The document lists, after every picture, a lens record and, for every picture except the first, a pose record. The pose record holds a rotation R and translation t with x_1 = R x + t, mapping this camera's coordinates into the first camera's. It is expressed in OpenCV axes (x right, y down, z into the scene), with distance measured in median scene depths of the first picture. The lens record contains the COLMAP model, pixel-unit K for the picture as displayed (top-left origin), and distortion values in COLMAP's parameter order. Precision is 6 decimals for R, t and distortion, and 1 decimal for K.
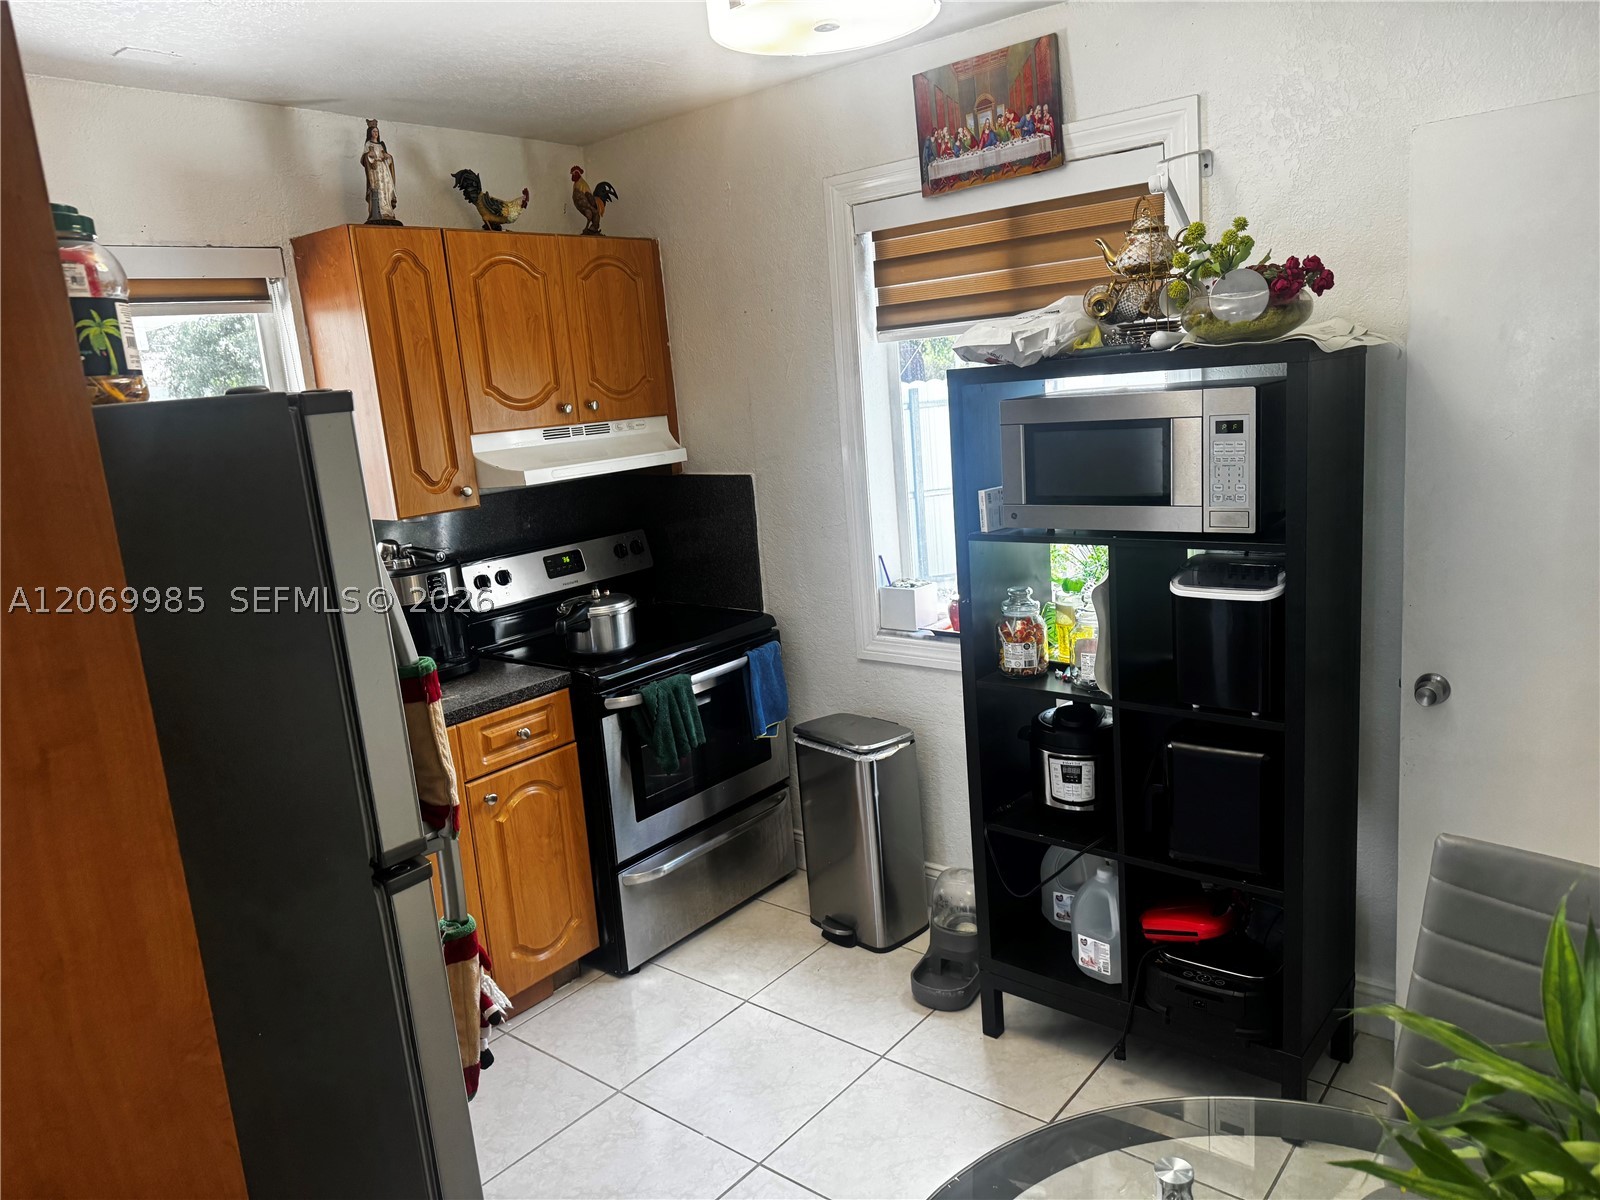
lens RADIAL K [[1121.5, 0, 805.7], [0, 1121.5, 603.2], [0, 0, 1]] dist [0.076337, -0.098892]
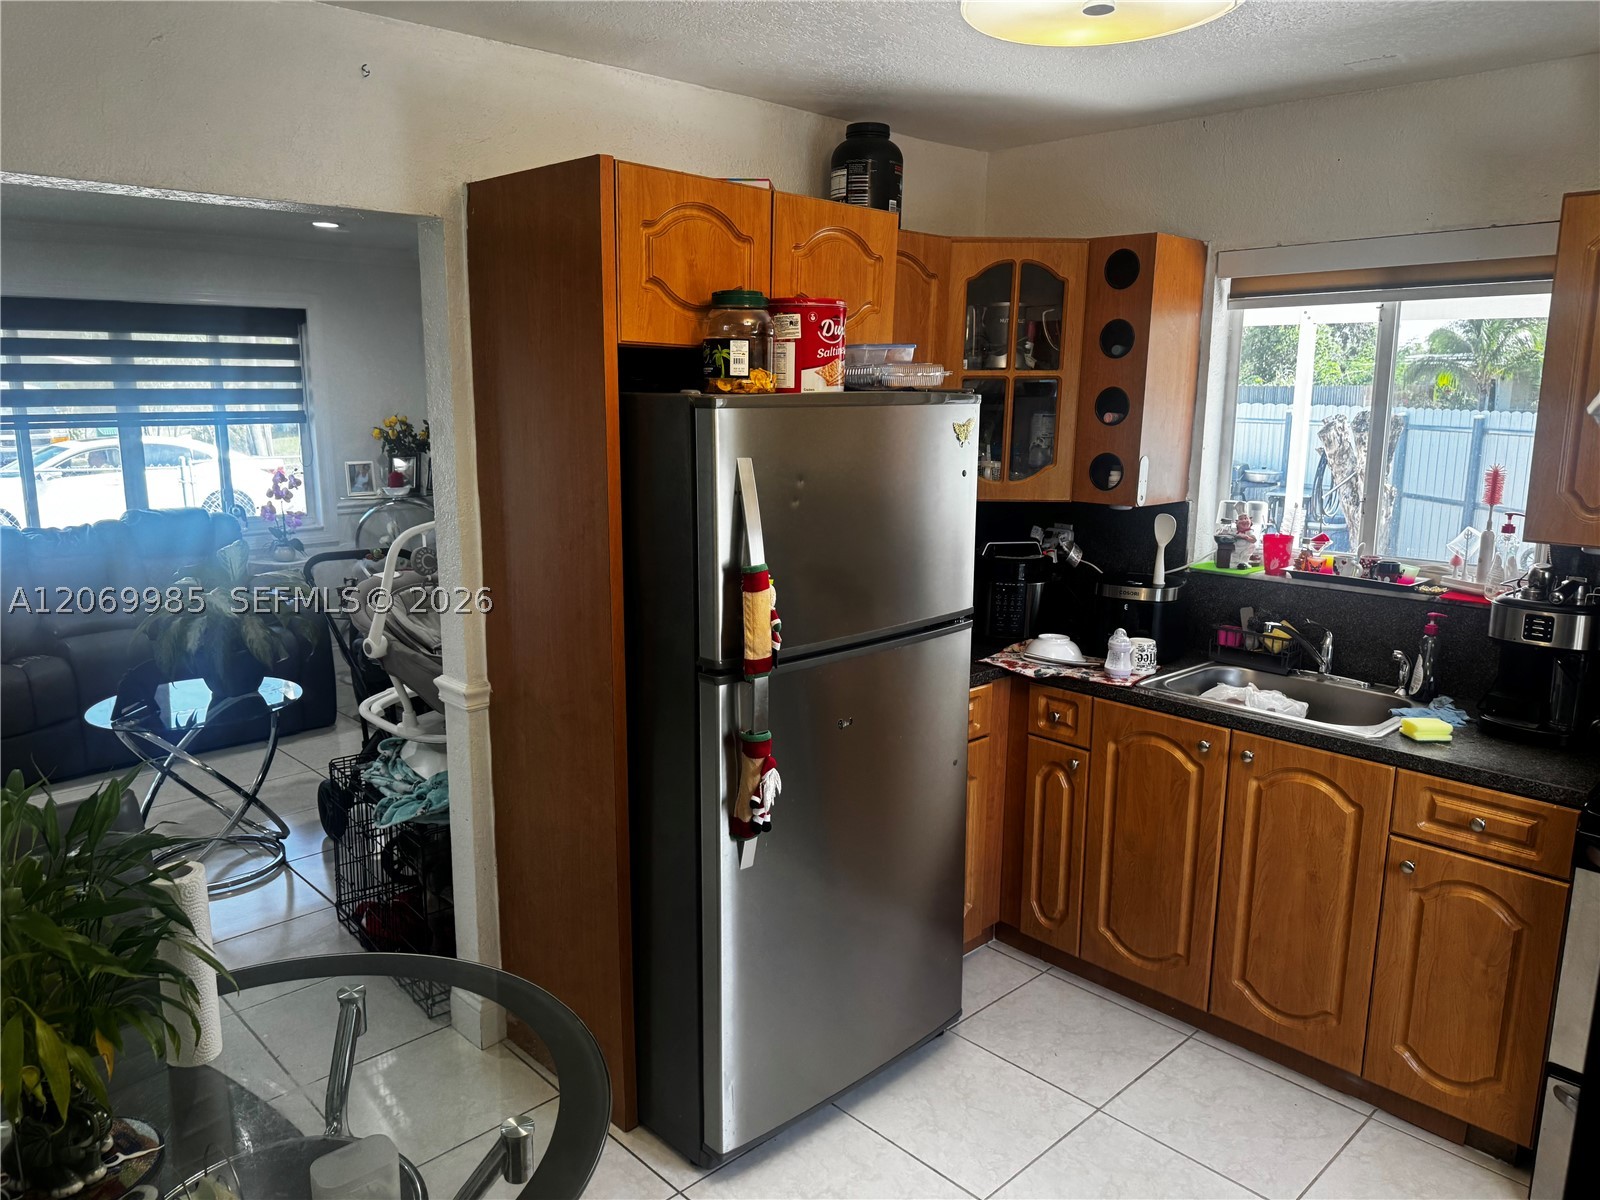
lens RADIAL K [[1121.5, 0, 804.7], [0, 1121.5, 596.2], [0, 0, 1]] dist [0.076337, -0.098892]
pose [[-0.103674, 0.267014, -0.958100, 0.547515], [-0.199413, 0.938151, 0.283033, -0.175407], [0.974416, 0.220401, -0.044015, 0.540027]]
